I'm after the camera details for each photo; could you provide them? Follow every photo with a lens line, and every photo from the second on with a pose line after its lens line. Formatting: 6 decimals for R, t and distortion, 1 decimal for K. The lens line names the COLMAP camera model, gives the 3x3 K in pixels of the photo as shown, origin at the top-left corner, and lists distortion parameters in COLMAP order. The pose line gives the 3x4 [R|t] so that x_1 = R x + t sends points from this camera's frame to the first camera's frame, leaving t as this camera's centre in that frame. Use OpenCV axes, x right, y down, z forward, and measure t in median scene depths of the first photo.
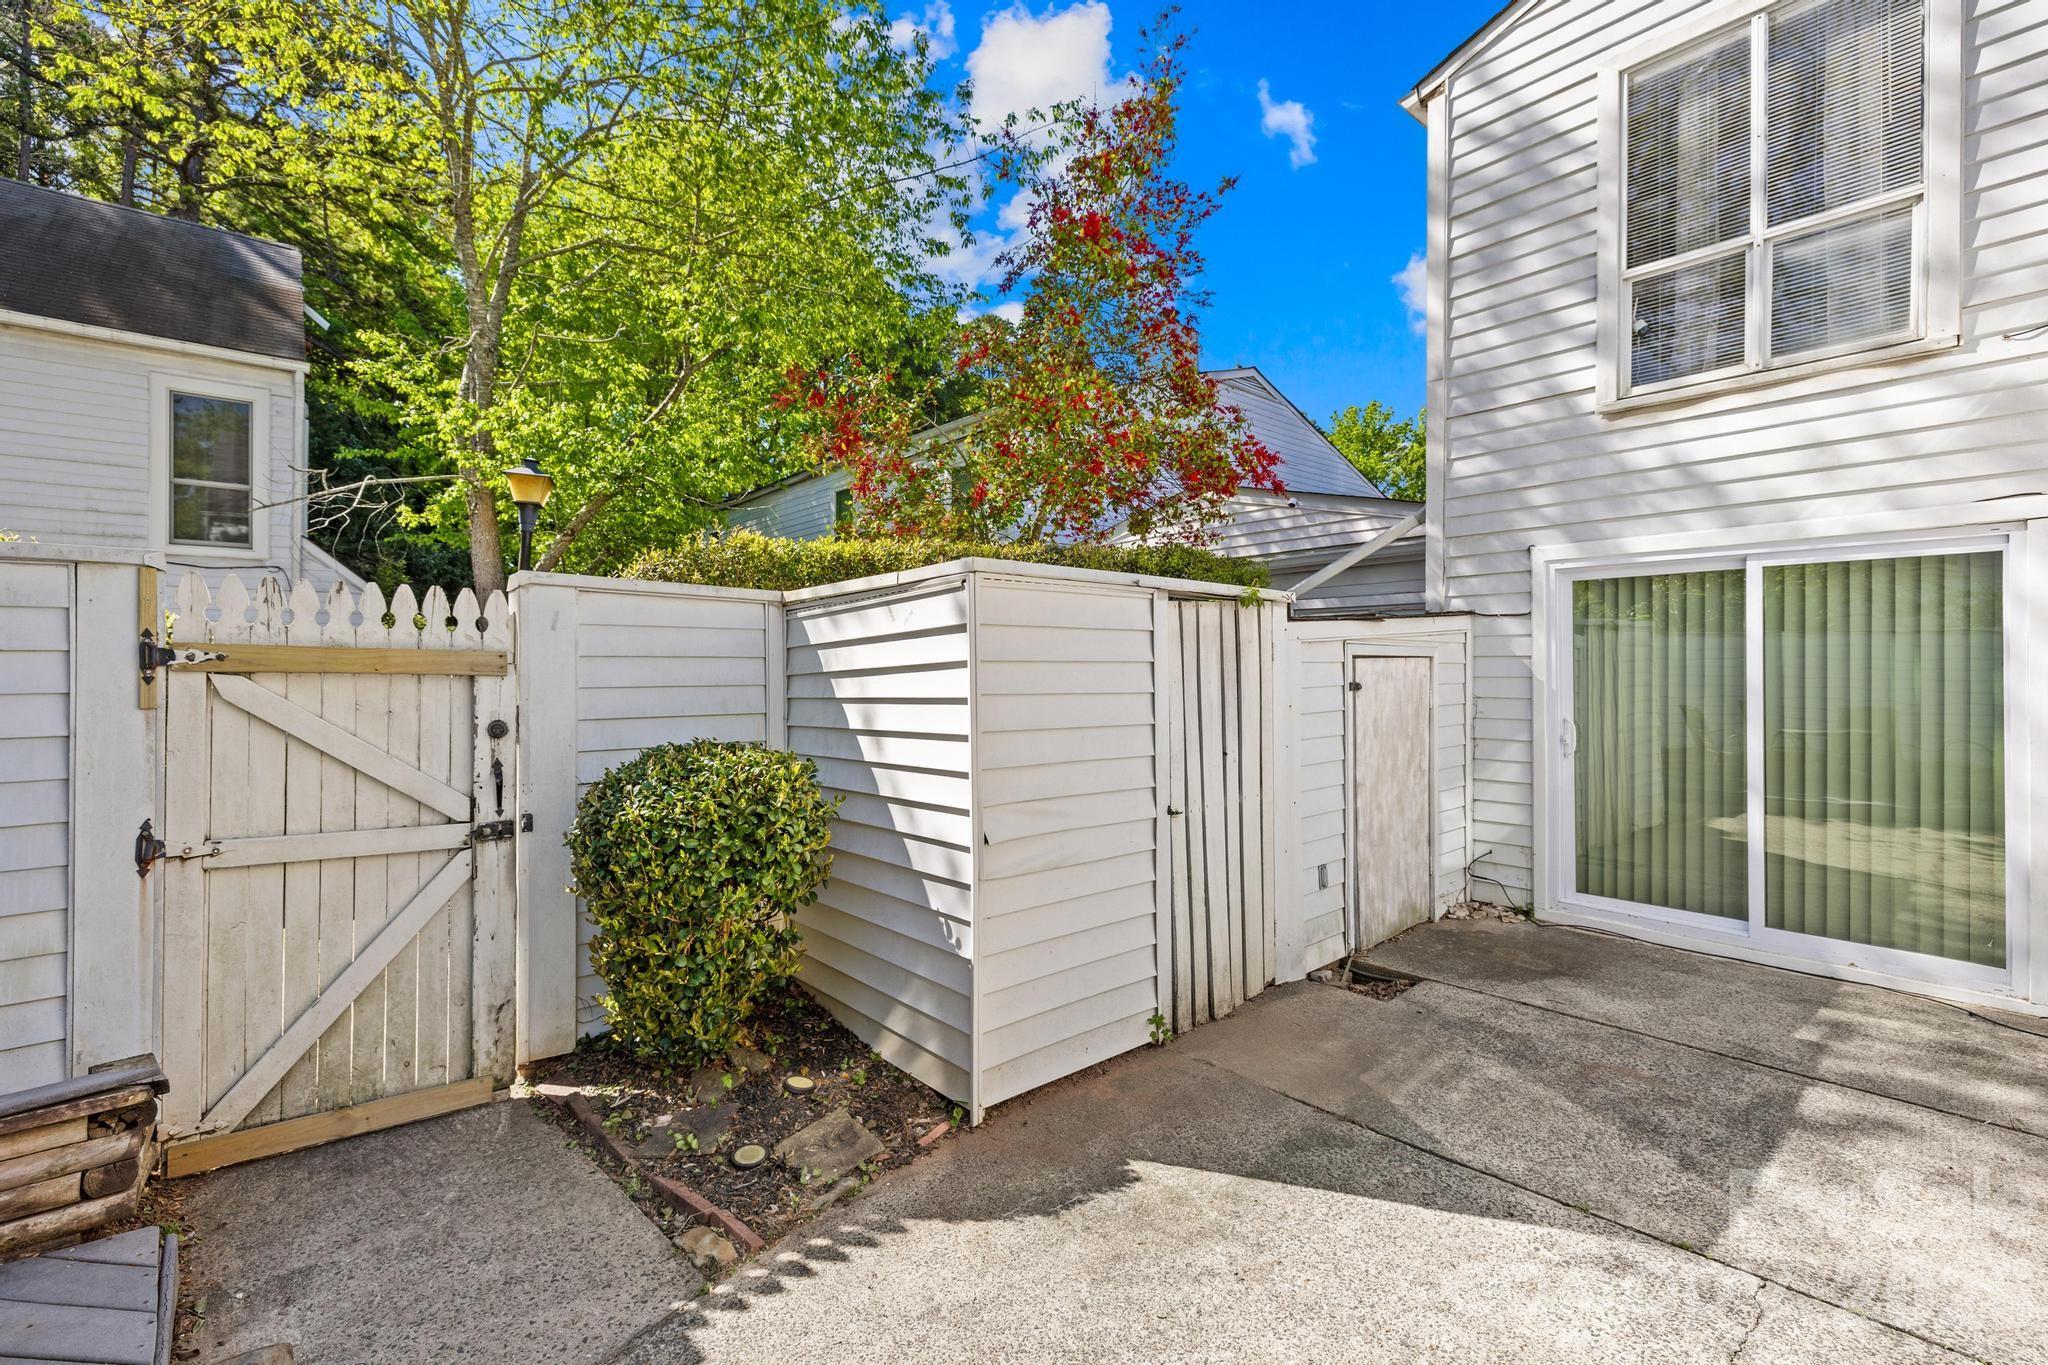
lens RADIAL K [[862.5, 0, 1009.8], [0, 862.5, 664.0], [0, 0, 1]] dist [-0.000719, -0.000451]
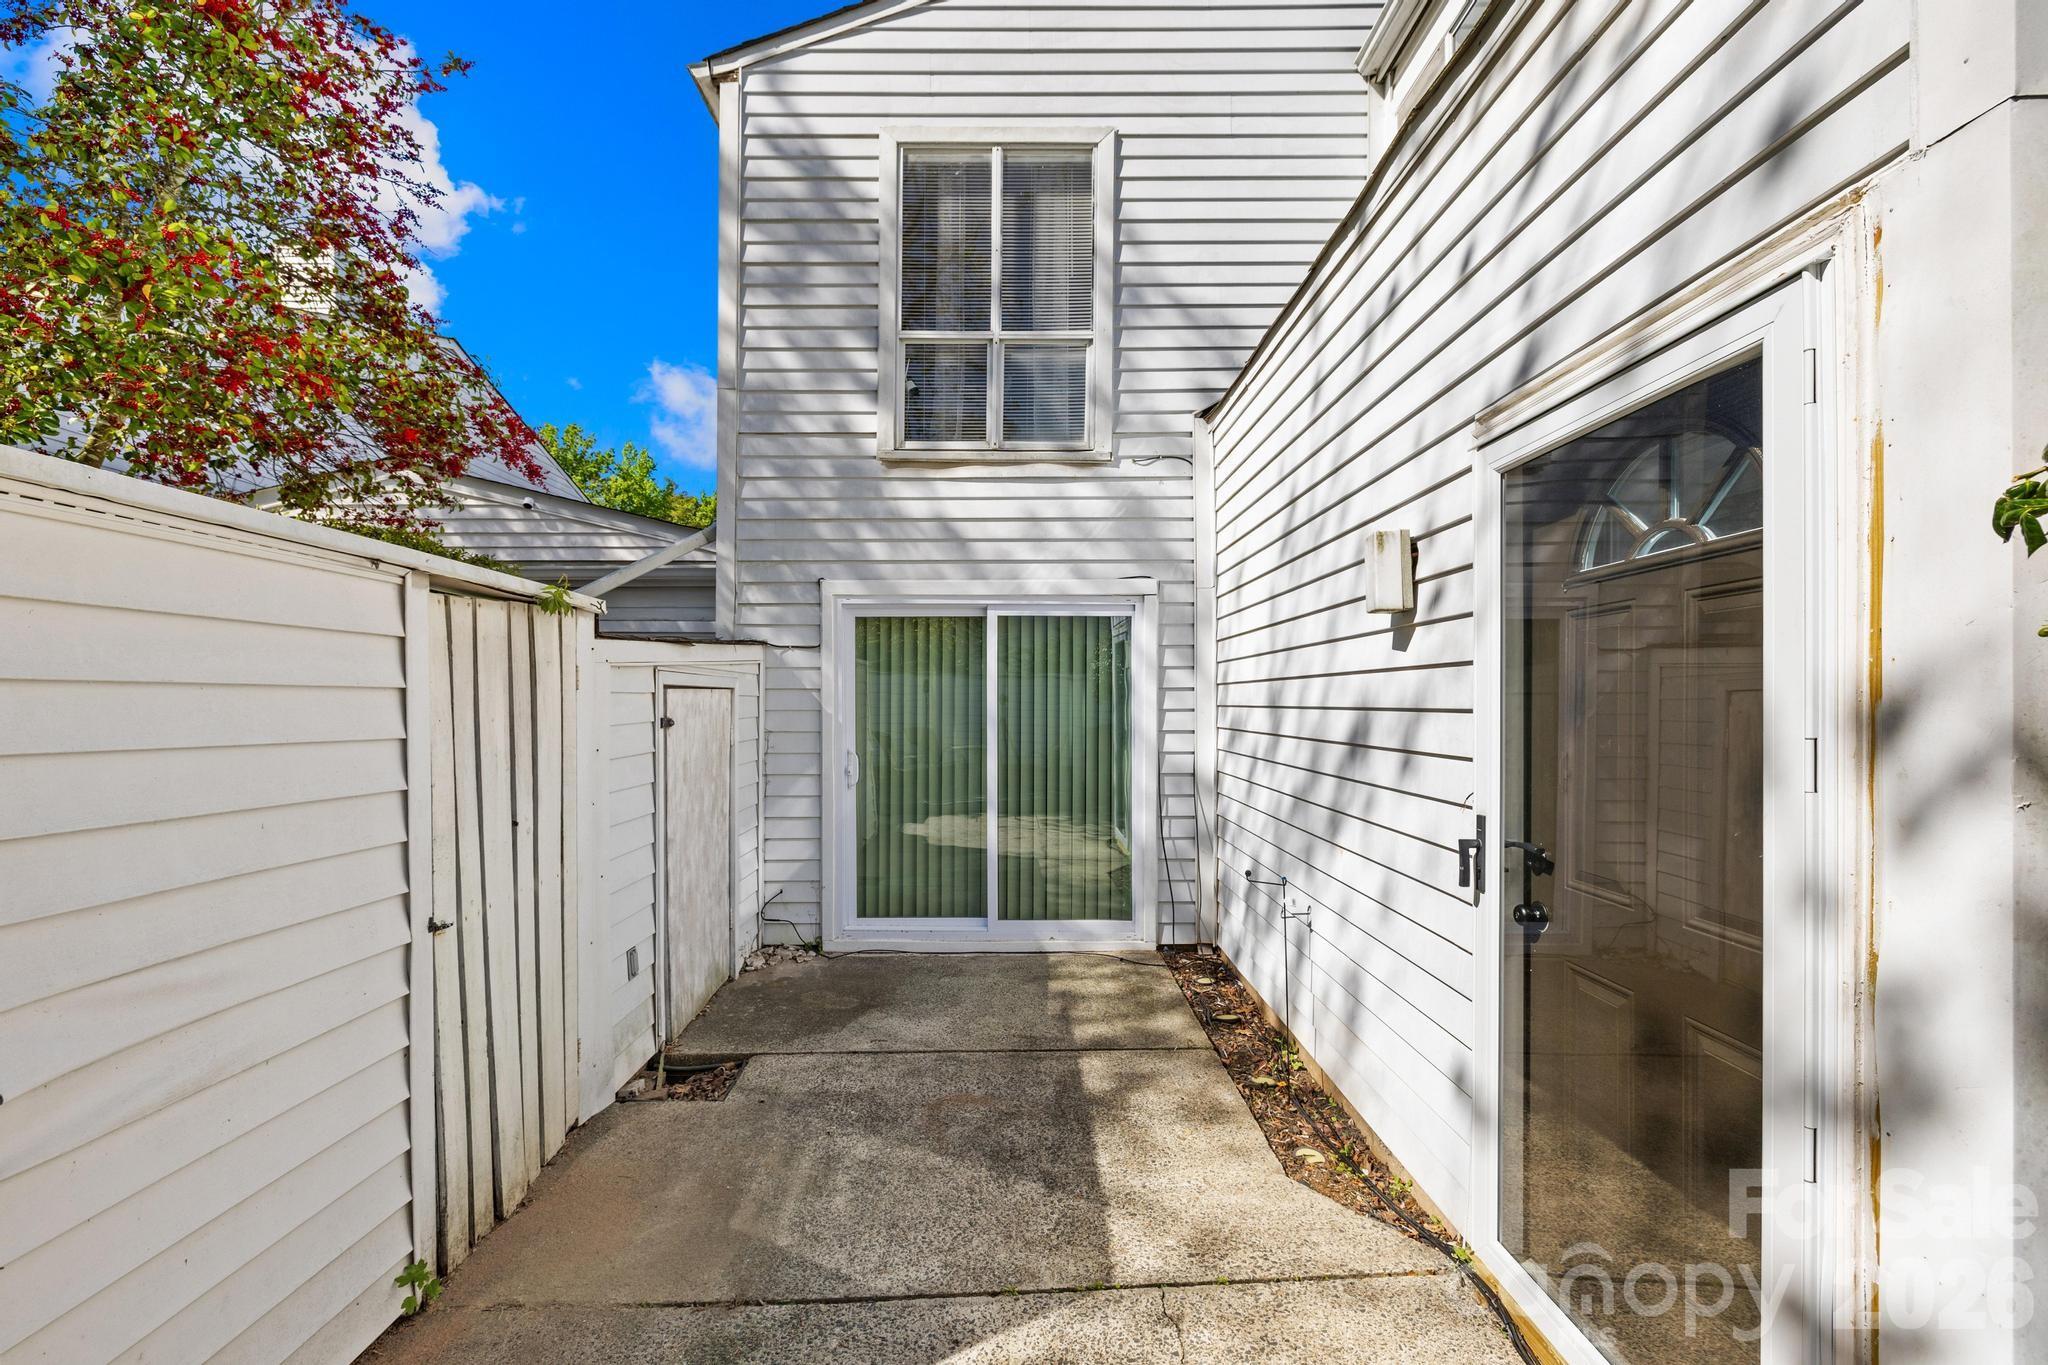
lens RADIAL K [[869.9, 0, 1020.5], [0, 869.9, 702.1], [0, 0, 1]] dist [-0.002694, 0.000076]
pose [[0.645186, 0.001687, 0.764023, -0.016615], [-0.005463, 0.999982, 0.002405, 0.002383], [-0.764006, -0.005725, 0.645184, 0.200655]]
